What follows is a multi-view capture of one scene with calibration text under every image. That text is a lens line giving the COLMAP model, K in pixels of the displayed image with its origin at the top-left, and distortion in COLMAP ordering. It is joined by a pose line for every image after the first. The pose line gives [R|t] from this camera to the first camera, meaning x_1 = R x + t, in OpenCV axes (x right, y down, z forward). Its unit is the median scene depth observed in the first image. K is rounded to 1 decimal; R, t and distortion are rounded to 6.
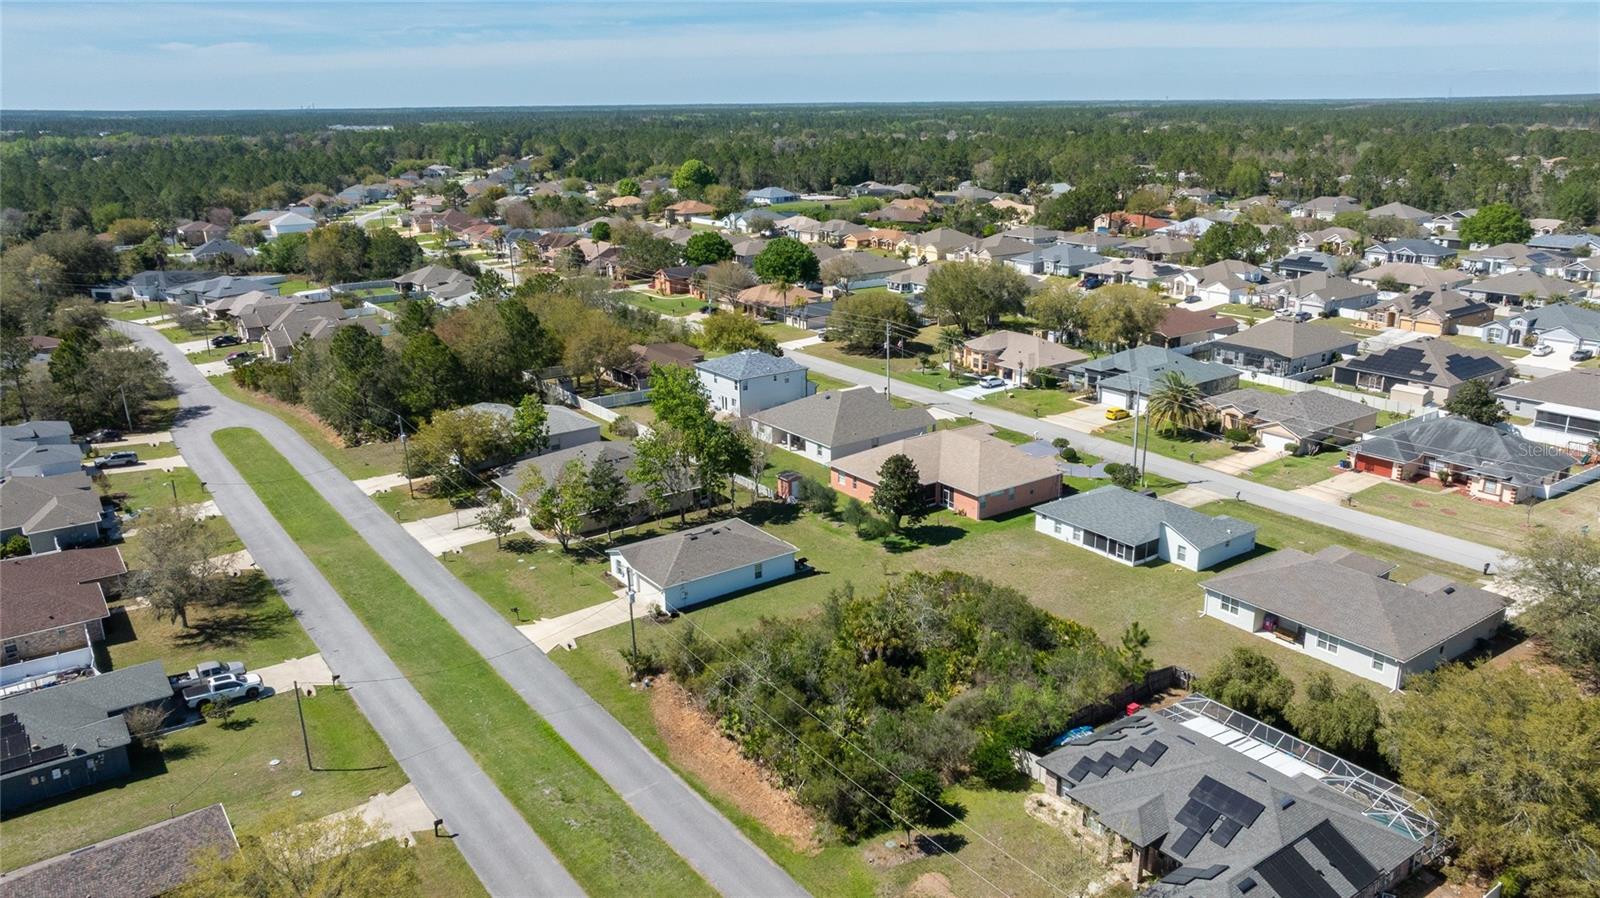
lens RADIAL K [[1145.7, 0, 805.3], [0, 1145.7, 453.6], [0, 0, 1]] dist [-0.017832, 0.030153]
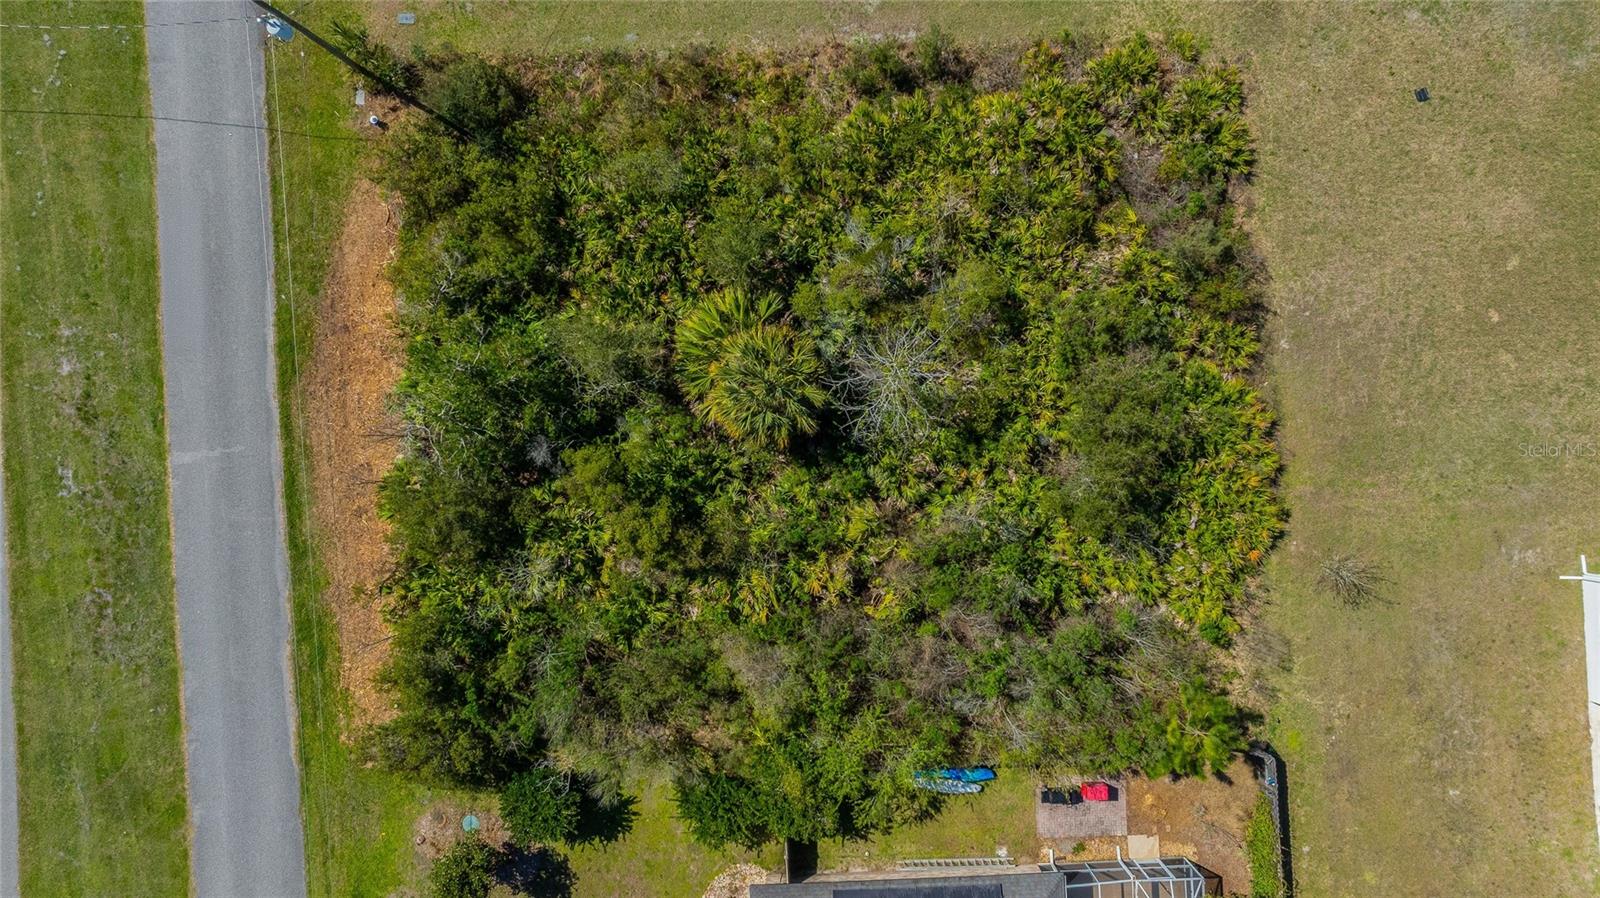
lens RADIAL K [[1145.7, 0, 805.3], [0, 1145.7, 453.6], [0, 0, 1]] dist [-0.017832, 0.030153]
pose [[0.837838, 0.545906, 0.003726, 0.070685], [-0.166910, 0.249657, 0.953841, -0.202315], [0.519777, -0.799787, 0.300289, 0.655369]]
